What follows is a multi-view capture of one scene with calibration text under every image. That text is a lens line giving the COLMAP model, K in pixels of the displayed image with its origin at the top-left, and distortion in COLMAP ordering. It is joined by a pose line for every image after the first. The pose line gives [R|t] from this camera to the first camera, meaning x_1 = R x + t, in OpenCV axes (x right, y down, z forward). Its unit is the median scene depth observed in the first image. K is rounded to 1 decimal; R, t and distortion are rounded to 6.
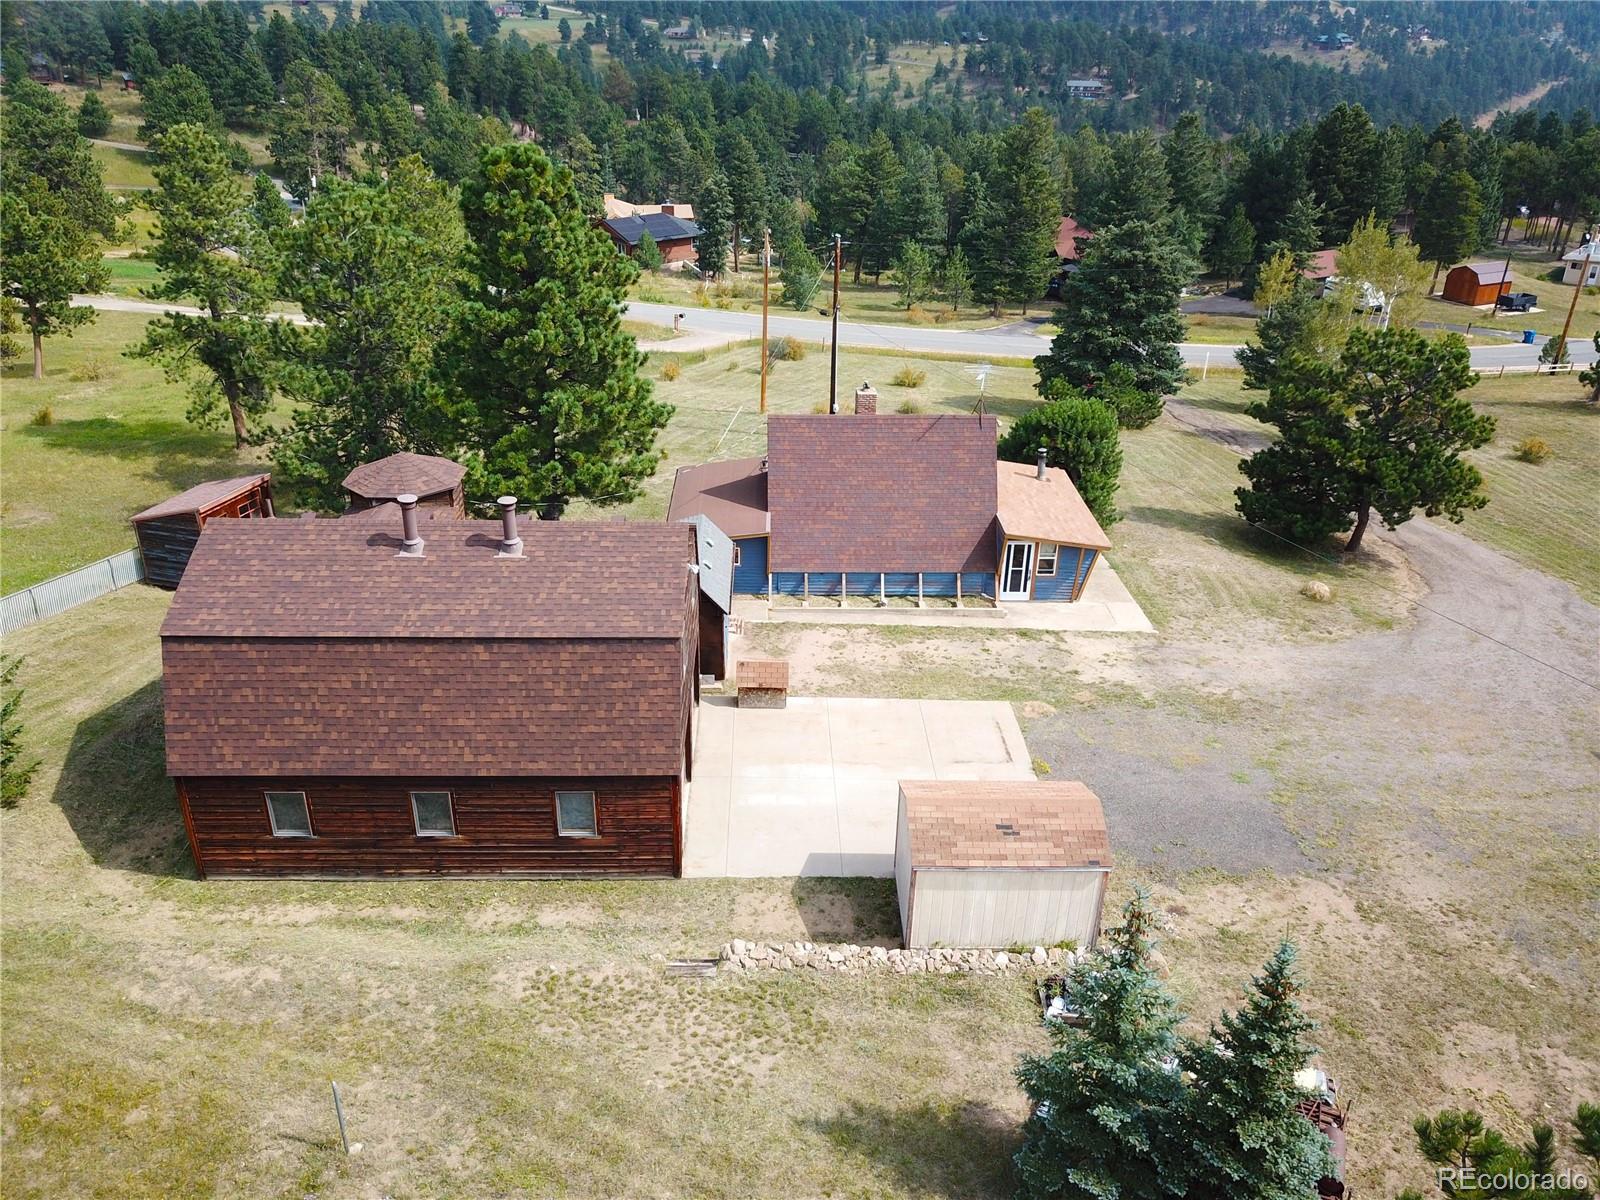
lens RADIAL K [[1233.4, 0, 806.0], [0, 1233.4, 594.6], [0, 0, 1]] dist [0.000438, -0.004203]
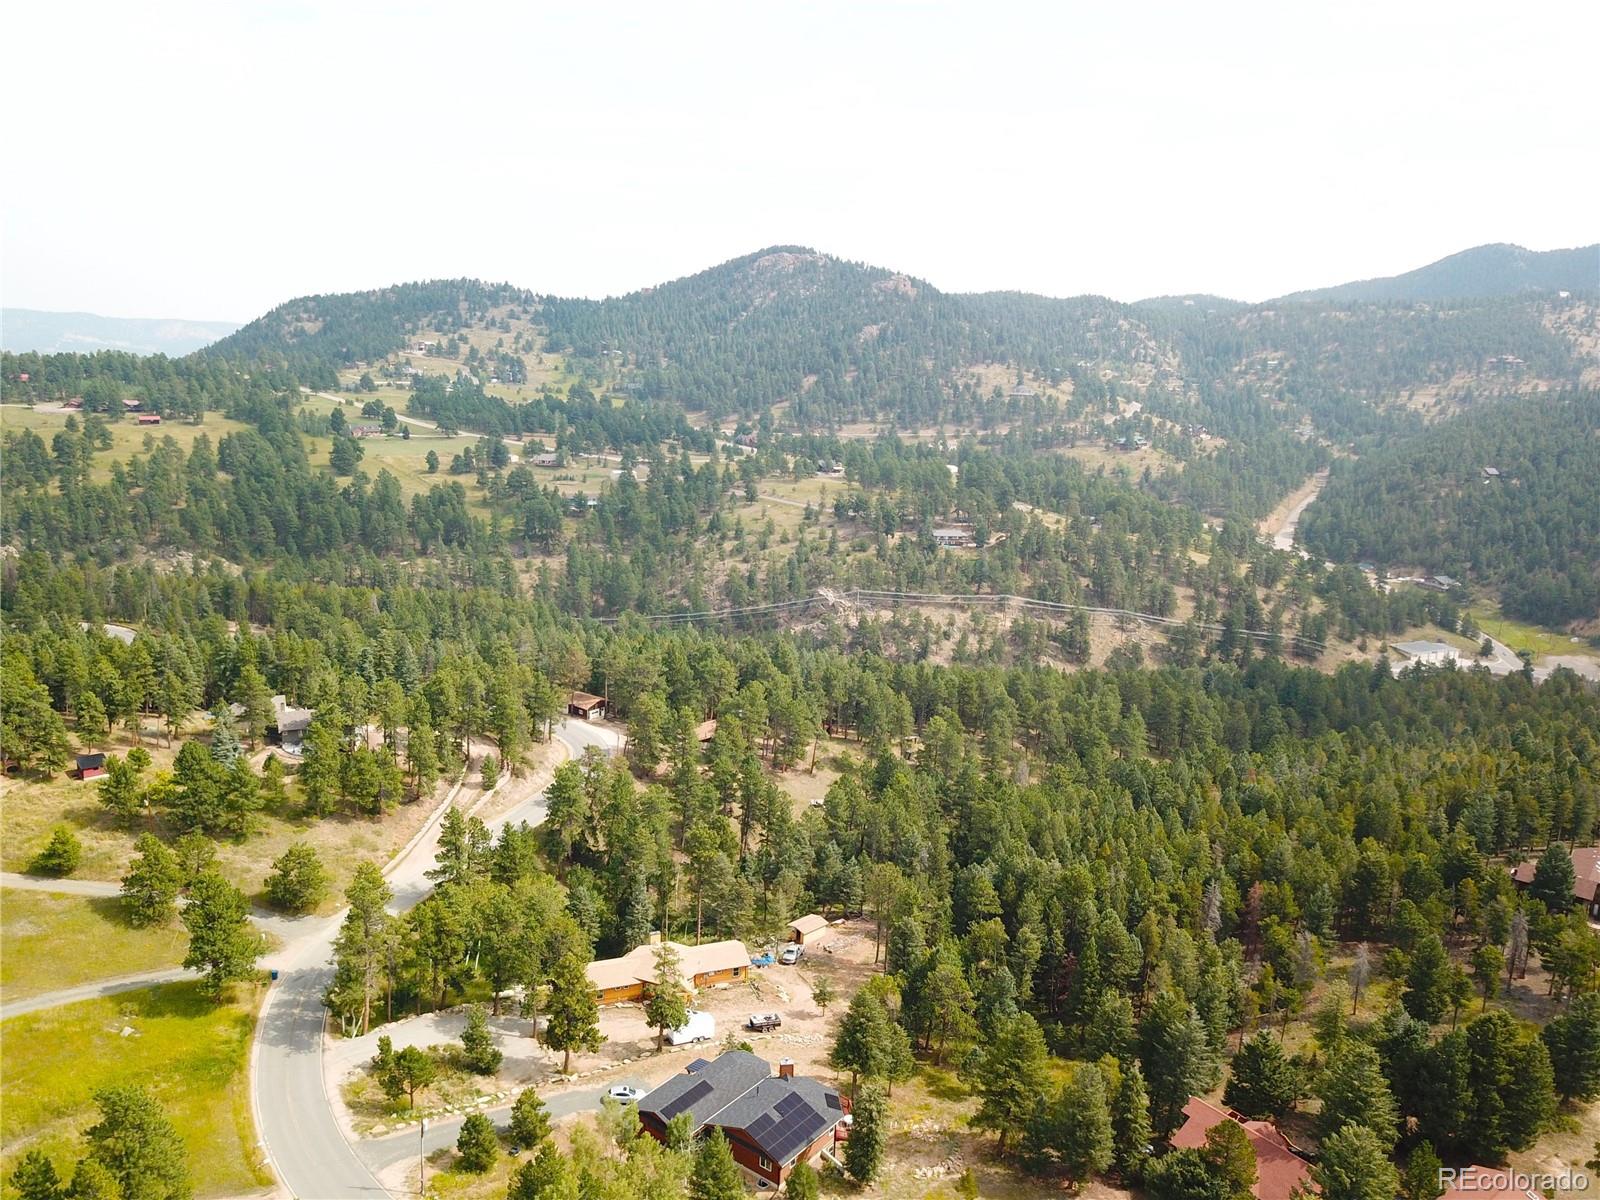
lens RADIAL K [[1233.4, 0, 803.2], [0, 1233.4, 592.7], [0, 0, 1]] dist [0.000438, -0.004203]
pose [[0.987027, -0.018572, 0.159478, -0.361414], [0.054294, 0.973379, -0.222678, -0.676174], [-0.151097, 0.228448, 0.961759, 0.020236]]
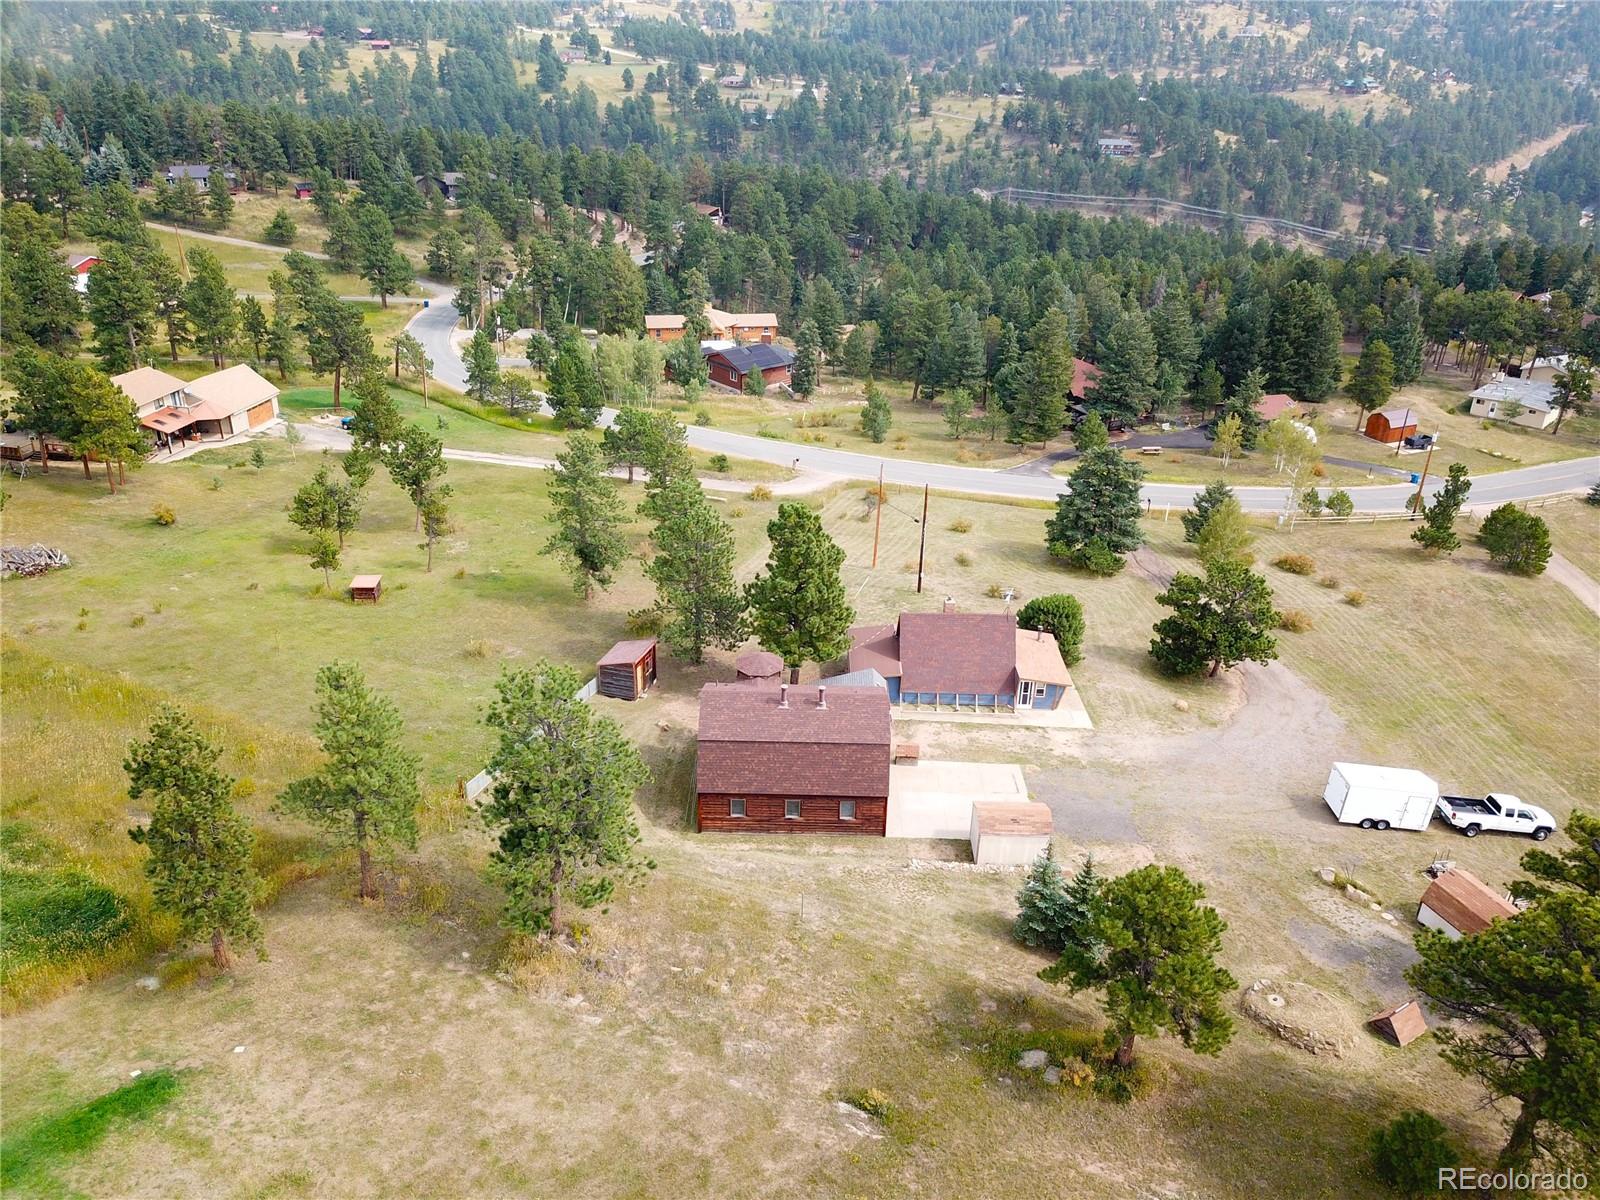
lens RADIAL K [[1233.4, 0, 802.2], [0, 1233.4, 595.9], [0, 0, 1]] dist [0.000438, -0.004203]
pose [[0.999499, 0.018994, -0.025312, -0.056177], [-0.019039, 0.999818, -0.001566, -0.066635], [0.025278, 0.002048, 0.999678, -0.396176]]
